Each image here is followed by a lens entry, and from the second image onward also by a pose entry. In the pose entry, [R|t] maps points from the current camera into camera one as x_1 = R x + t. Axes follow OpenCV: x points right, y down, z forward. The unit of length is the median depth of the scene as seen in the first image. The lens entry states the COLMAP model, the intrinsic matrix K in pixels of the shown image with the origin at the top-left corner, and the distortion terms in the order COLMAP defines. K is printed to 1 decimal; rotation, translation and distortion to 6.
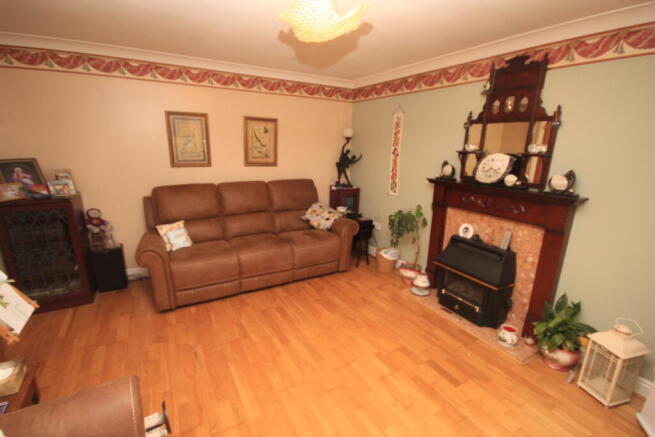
lens RADIAL K [[305.1, 0, 328.7], [0, 305.1, 225.0], [0, 0, 1]] dist [0.001428, 0.000087]
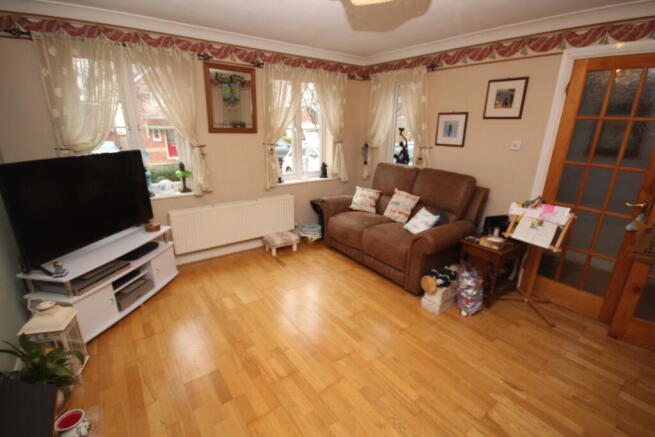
lens RADIAL K [[305.1, 0, 328.7], [0, 305.1, 225.0], [0, 0, 1]] dist [0.001428, 0.000087]
pose [[-0.993038, -0.016445, -0.116638, 0.144497], [-0.079629, 0.823390, 0.561861, -0.344686], [0.086799, 0.567238, -0.818967, 1.210712]]
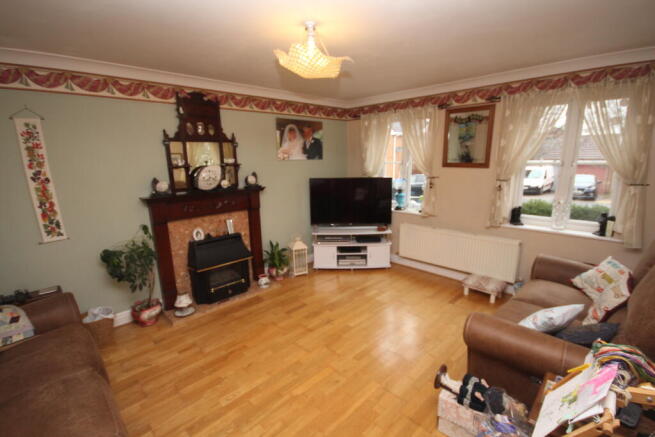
lens RADIAL K [[305.1, 0, 328.7], [0, 305.1, 225.0], [0, 0, 1]] dist [0.001428, 0.000087]
pose [[-0.252948, -0.236025, 0.938248, -0.793682], [0.264456, 0.915984, 0.301721, -0.247925], [-0.930634, 0.324445, -0.169278, 0.789761]]
